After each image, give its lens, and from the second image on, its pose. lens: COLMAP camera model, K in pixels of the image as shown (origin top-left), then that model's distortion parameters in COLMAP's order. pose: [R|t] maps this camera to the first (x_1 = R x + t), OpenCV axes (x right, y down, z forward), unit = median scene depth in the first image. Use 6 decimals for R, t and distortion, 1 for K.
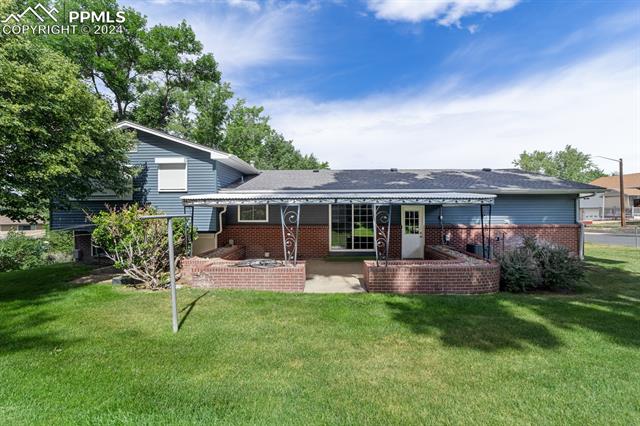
lens RADIAL K [[291.8, 0, 320.0], [0, 291.8, 213.0], [0, 0, 1]] dist [-0.000876, -0.000256]
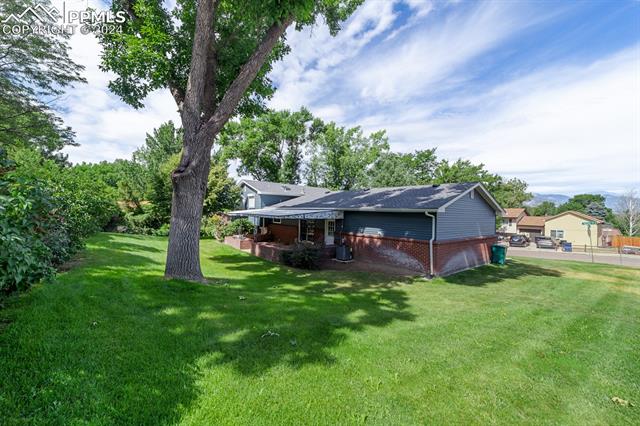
lens RADIAL K [[291.8, 0, 320.0], [0, 291.8, 213.0], [0, 0, 1]] dist [-0.000876, -0.000256]
pose [[0.626857, 0.025379, -0.778721, 1.490813], [-0.006870, 0.999611, 0.027047, -0.094248], [0.779104, -0.011604, 0.626788, -0.021154]]
